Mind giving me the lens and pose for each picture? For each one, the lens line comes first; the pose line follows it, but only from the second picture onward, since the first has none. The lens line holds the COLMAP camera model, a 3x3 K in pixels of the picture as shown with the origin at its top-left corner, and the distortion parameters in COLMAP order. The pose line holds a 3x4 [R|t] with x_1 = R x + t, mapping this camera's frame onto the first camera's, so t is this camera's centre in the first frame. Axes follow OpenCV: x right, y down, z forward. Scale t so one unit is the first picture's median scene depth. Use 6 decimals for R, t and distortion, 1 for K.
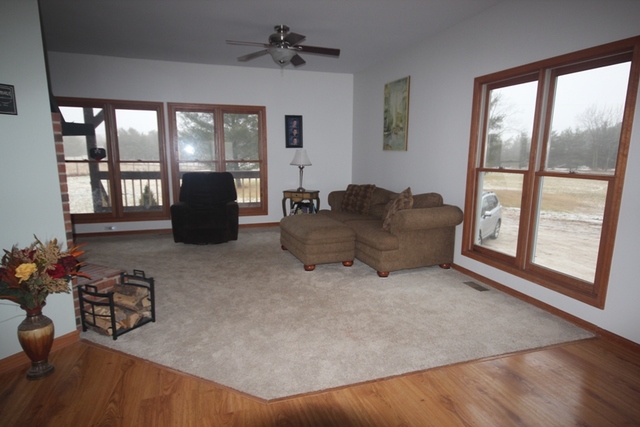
lens RADIAL K [[376.7, 0, 320.0], [0, 376.7, 220.8], [0, 0, 1]] dist [0.003467, 0.002029]
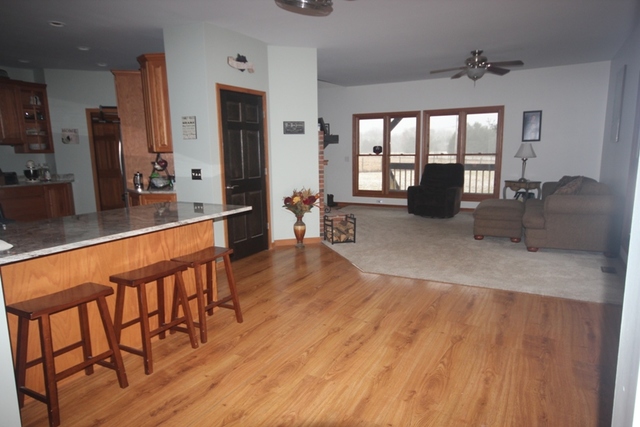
lens RADIAL K [[396.5, 0, 320.0], [0, 396.5, 213.5], [0, 0, 1]] dist [0.019077, 0.001840]
pose [[0.694155, 0.100191, -0.712819, 0.583373], [-0.109751, 0.993419, 0.032754, 0.062252], [0.711410, 0.055496, 0.700583, -0.339227]]
